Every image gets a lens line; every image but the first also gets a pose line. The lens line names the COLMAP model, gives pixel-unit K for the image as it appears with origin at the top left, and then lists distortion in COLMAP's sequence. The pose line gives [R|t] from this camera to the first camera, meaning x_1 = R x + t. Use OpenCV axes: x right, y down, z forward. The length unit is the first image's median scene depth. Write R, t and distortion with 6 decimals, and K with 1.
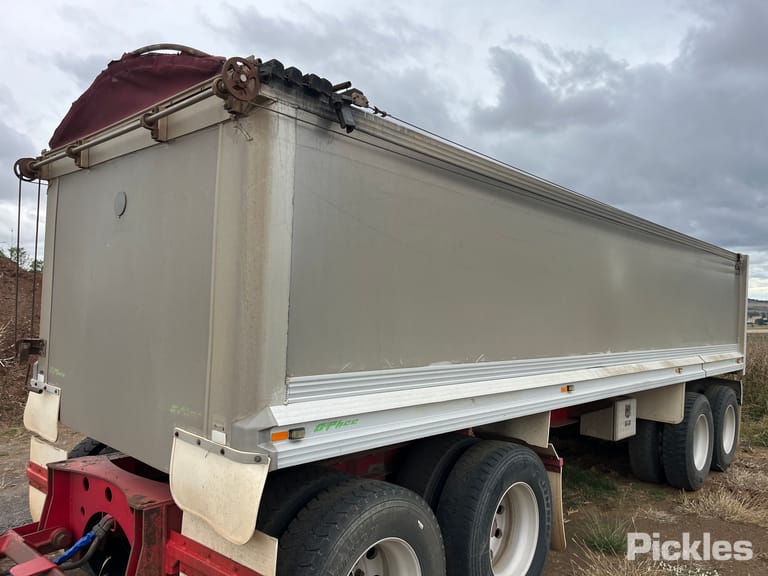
lens RADIAL K [[581.3, 0, 379.4], [0, 581.3, 295.2], [0, 0, 1]] dist [0.068399, -0.096734]
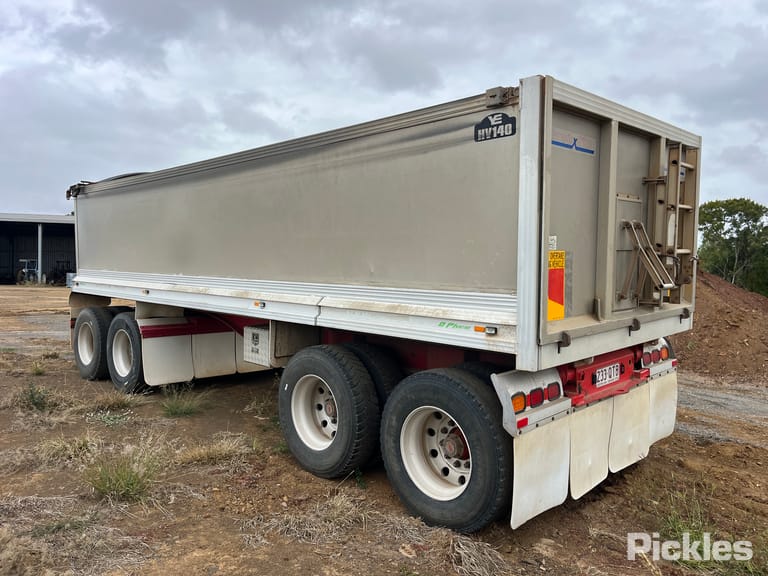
lens RADIAL K [[581.3, 0, 386.3], [0, 581.3, 298.3], [0, 0, 1]] dist [0.068399, -0.096734]
pose [[-0.040964, 0.032079, -0.998646, 2.188877], [0.014745, 0.999395, 0.031498, 0.147257], [0.999052, -0.013435, -0.041412, 1.938643]]
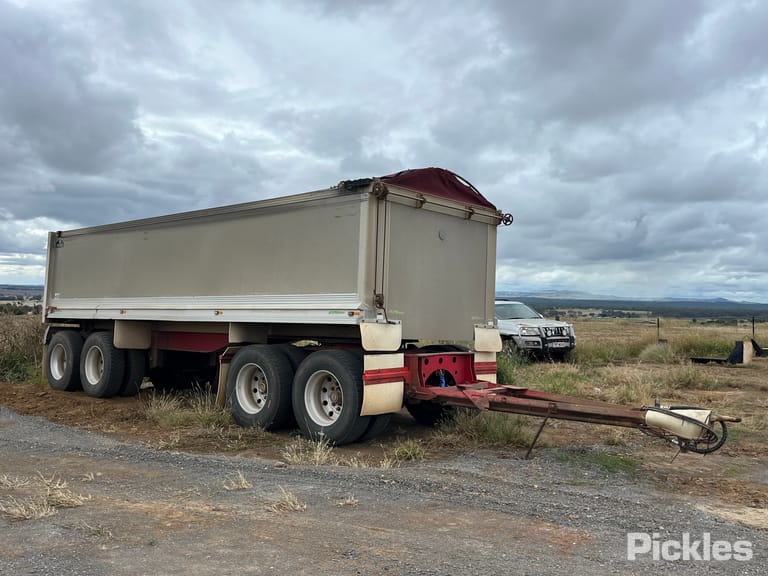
lens RADIAL K [[739.5, 0, 375.3], [0, 739.5, 286.3], [0, 0, 1]] dist [0.020825, 0.000000]
pose [[0.004535, 0.023441, 0.999715, -2.679460], [-0.049692, 0.998495, -0.023187, 0.101668], [-0.998754, -0.049572, 0.005693, 0.999909]]
